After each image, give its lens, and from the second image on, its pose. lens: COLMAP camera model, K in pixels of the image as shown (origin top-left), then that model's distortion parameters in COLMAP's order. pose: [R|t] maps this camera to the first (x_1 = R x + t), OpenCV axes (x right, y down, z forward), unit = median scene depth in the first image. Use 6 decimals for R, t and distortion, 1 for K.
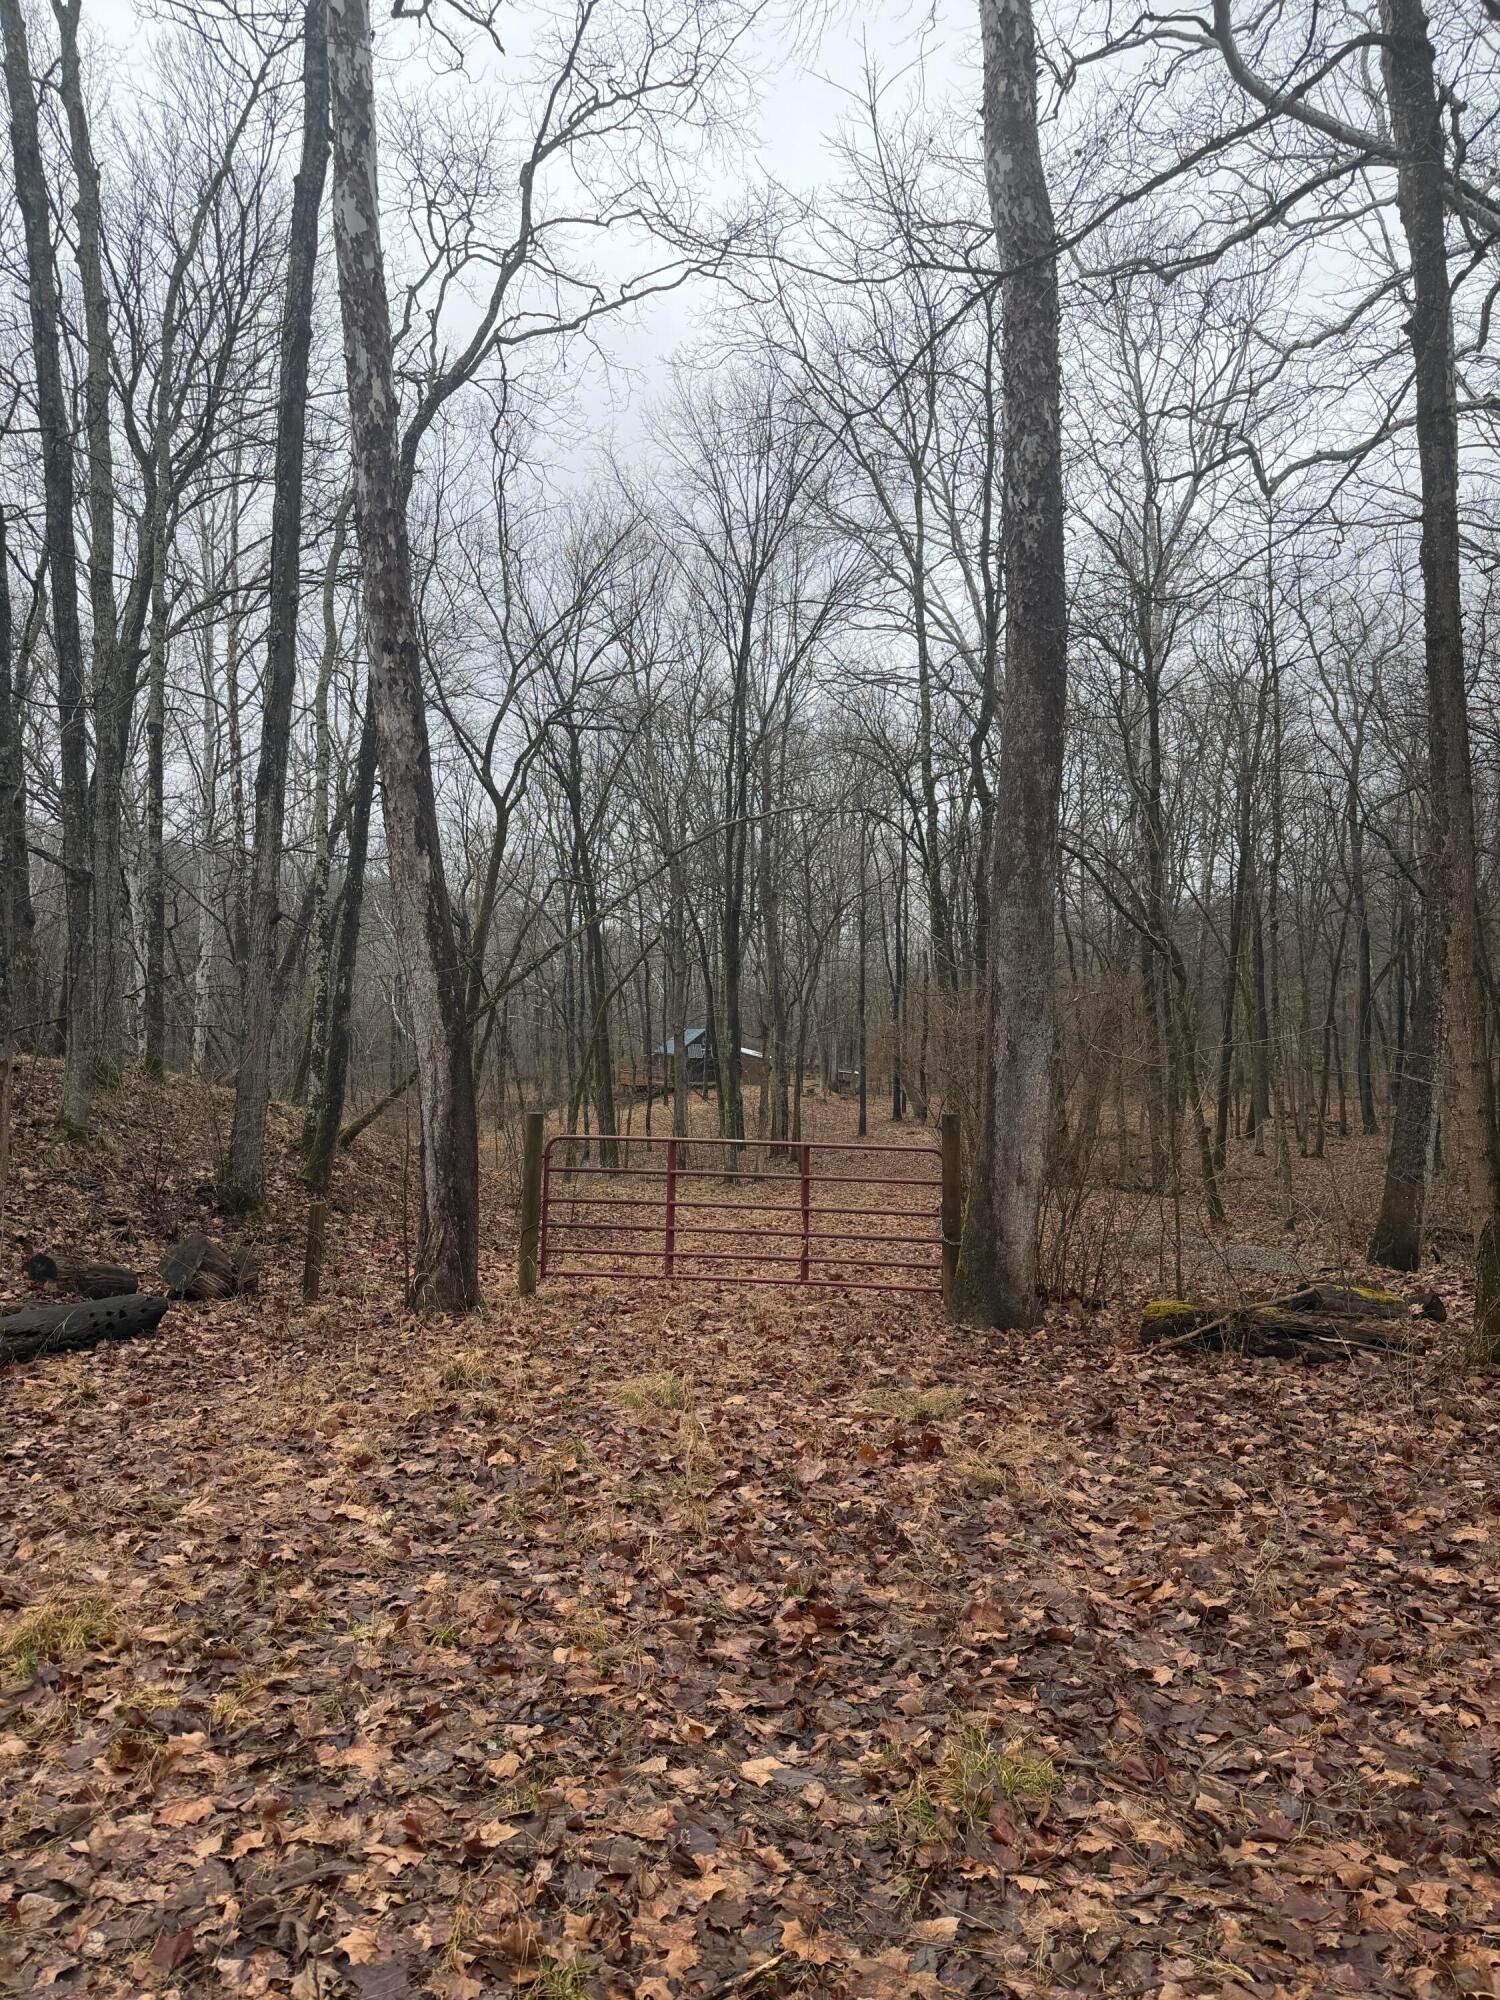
lens RADIAL K [[1398.2, 0, 734.2], [0, 1398.2, 994.4], [0, 0, 1]] dist [0.039709, -0.008152]
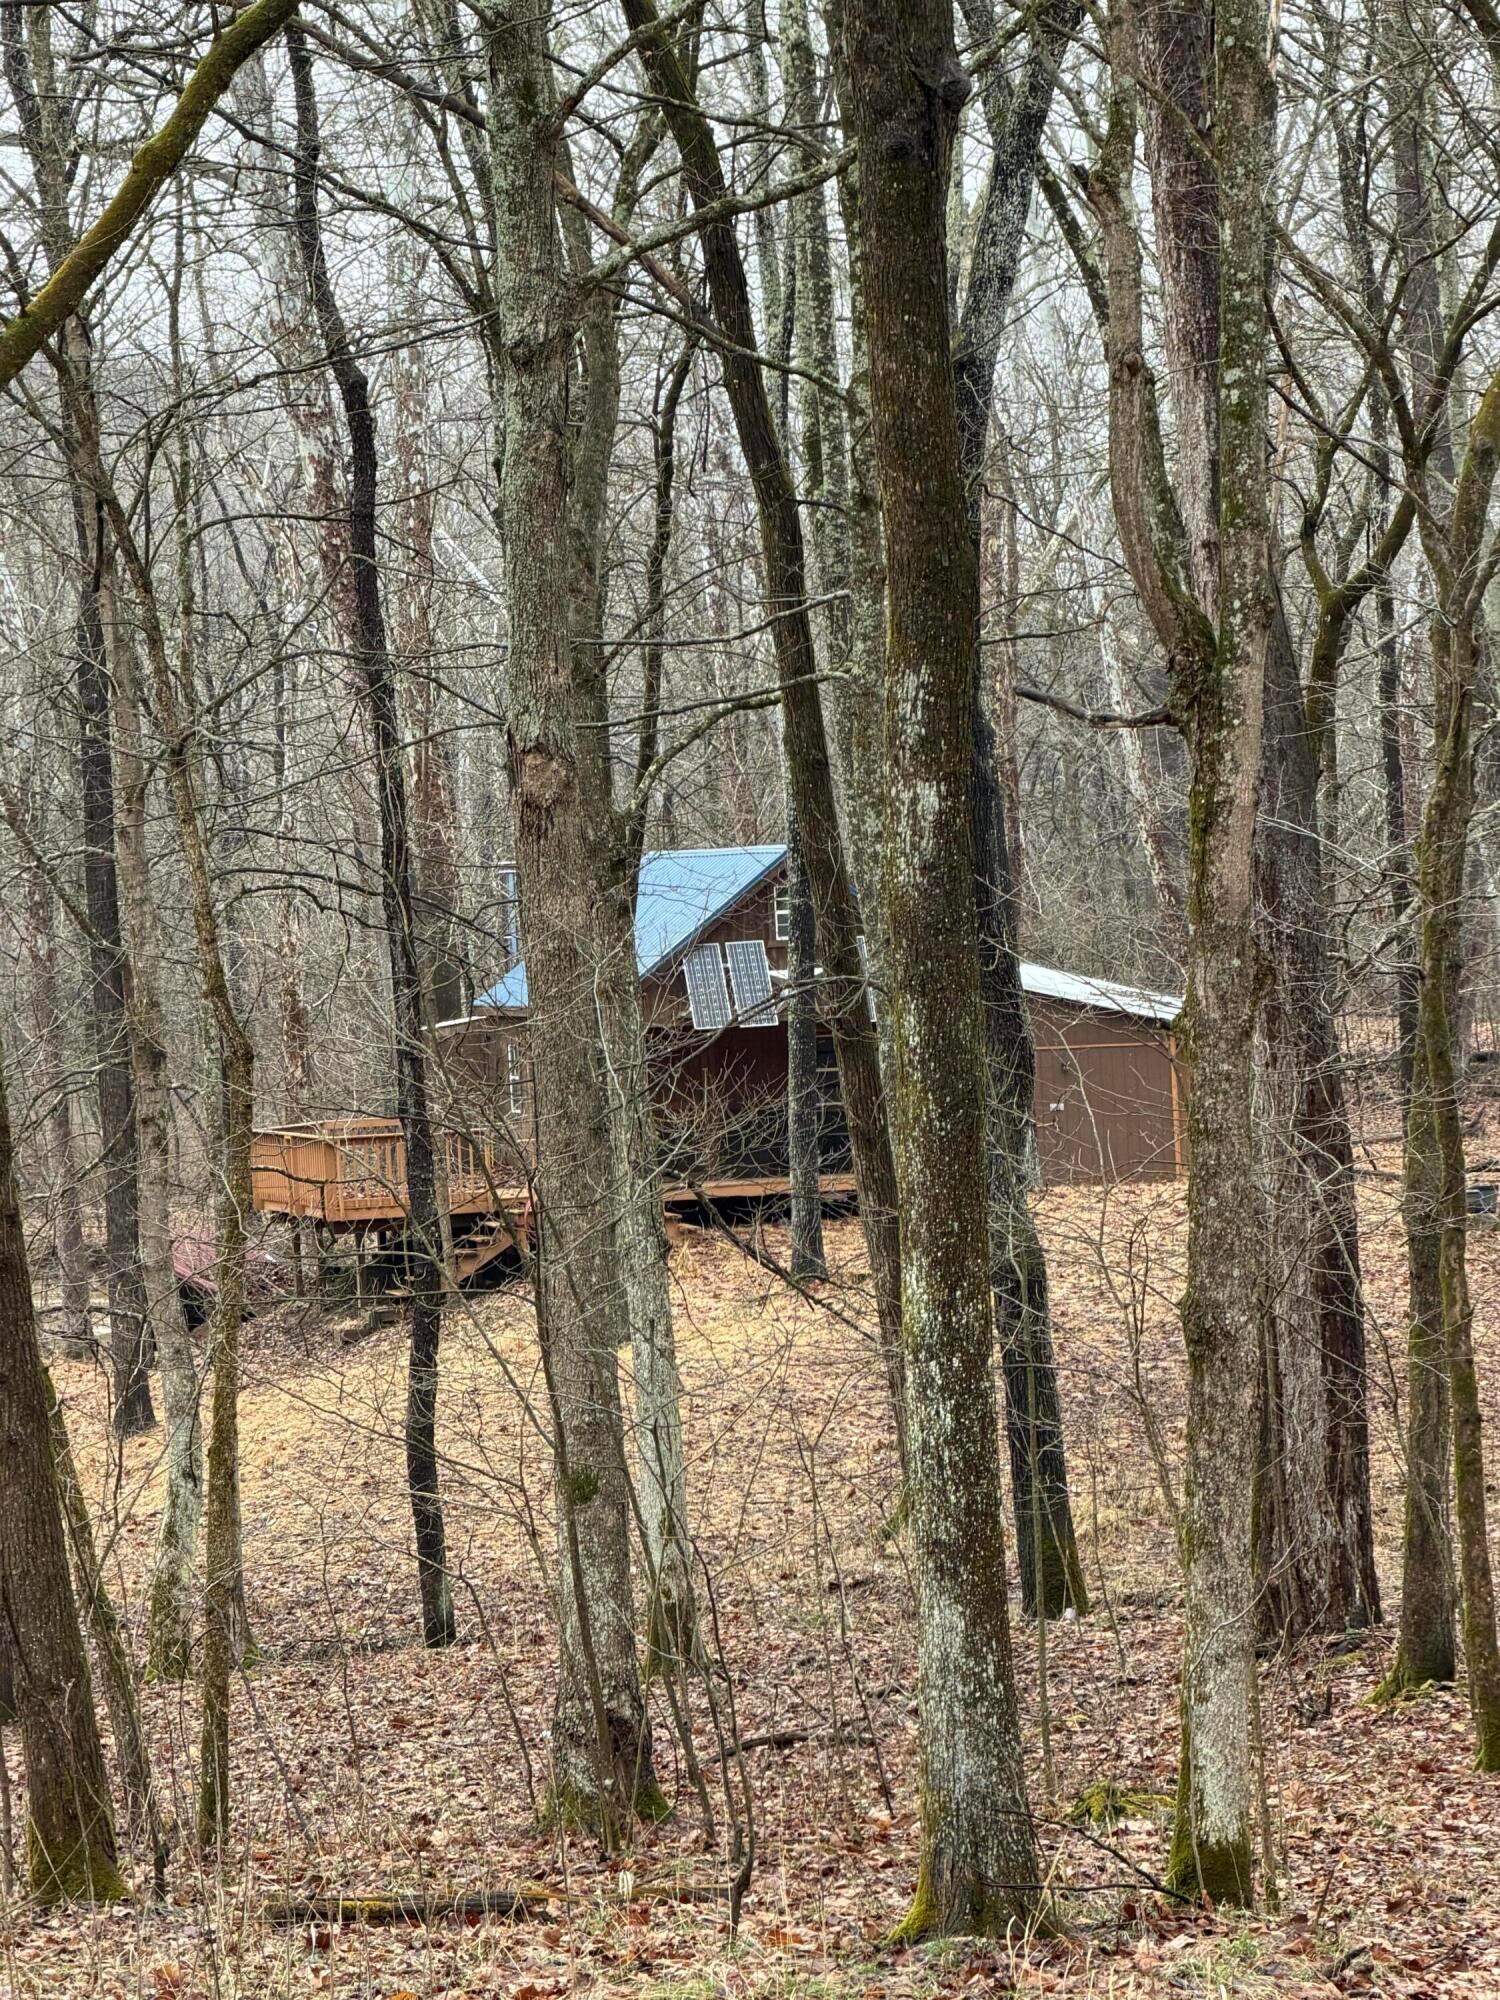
lens RADIAL K [[7614.3, 0, 749.9], [0, 7614.3, 1000.0], [0, 0, 1]] dist [0.035939, 0.000000]
pose [[0.997978, -0.054576, -0.032571, 0.029249], [0.055804, 0.997715, 0.038077, 0.074219], [0.030419, -0.039817, 0.998744, 1.071975]]
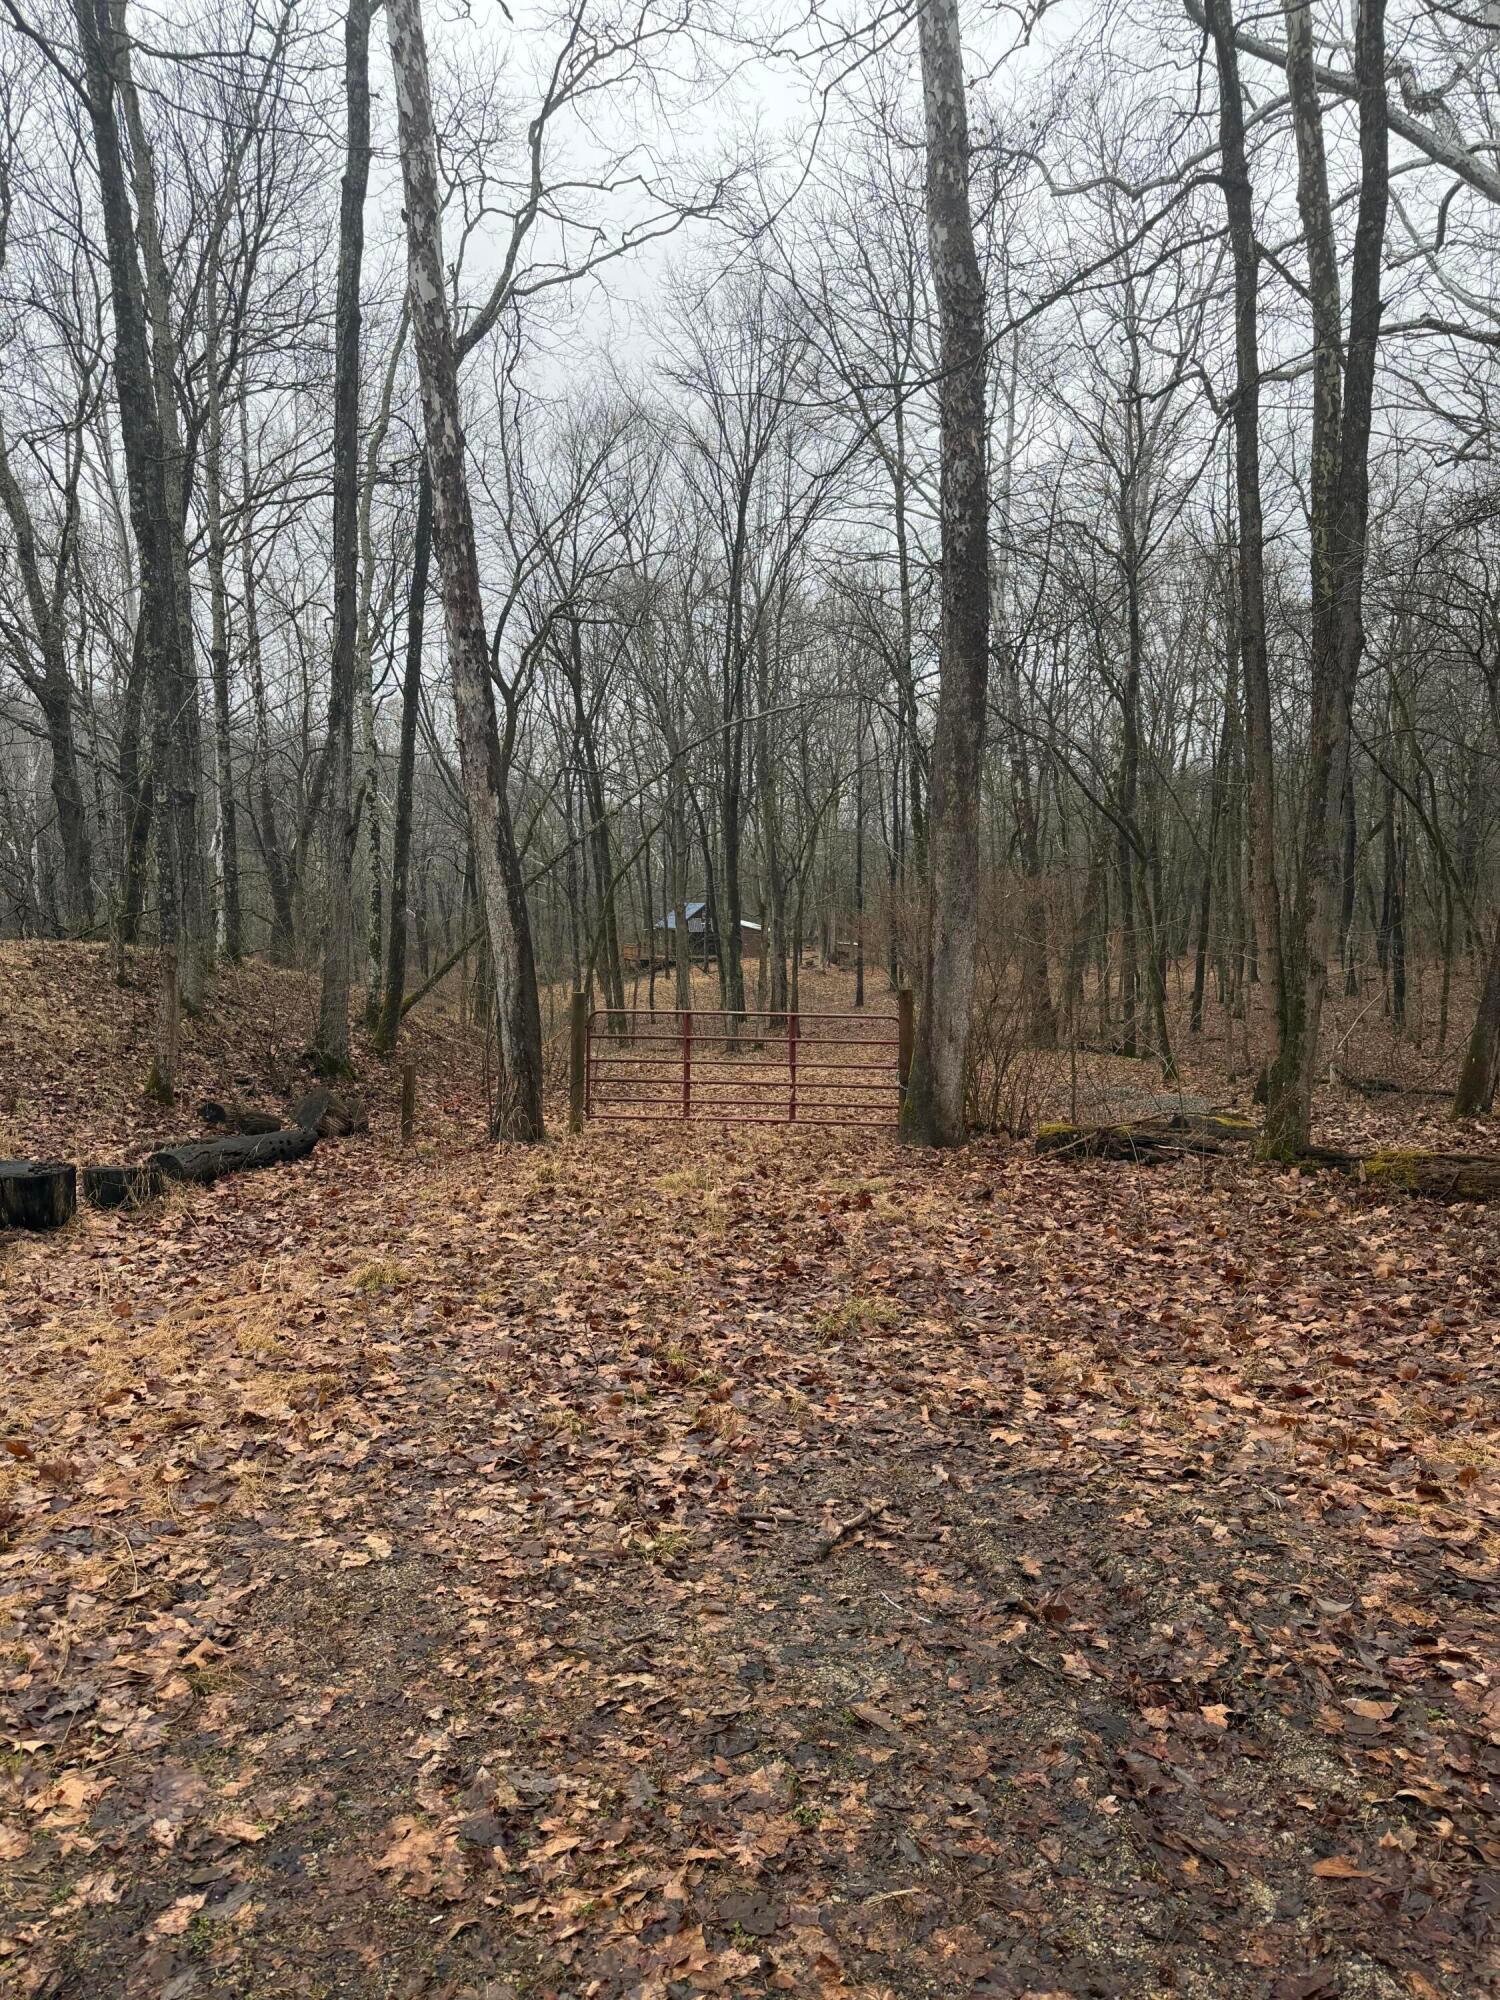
lens RADIAL K [[1398.2, 0, 741.8], [0, 1398.2, 1006.6], [0, 0, 1]] dist [0.039709, -0.008152]
pose [[0.999915, -0.012079, 0.004870, -0.000684], [0.011530, 0.994909, 0.100112, -0.016141], [-0.006054, -0.100048, 0.994964, -0.156649]]
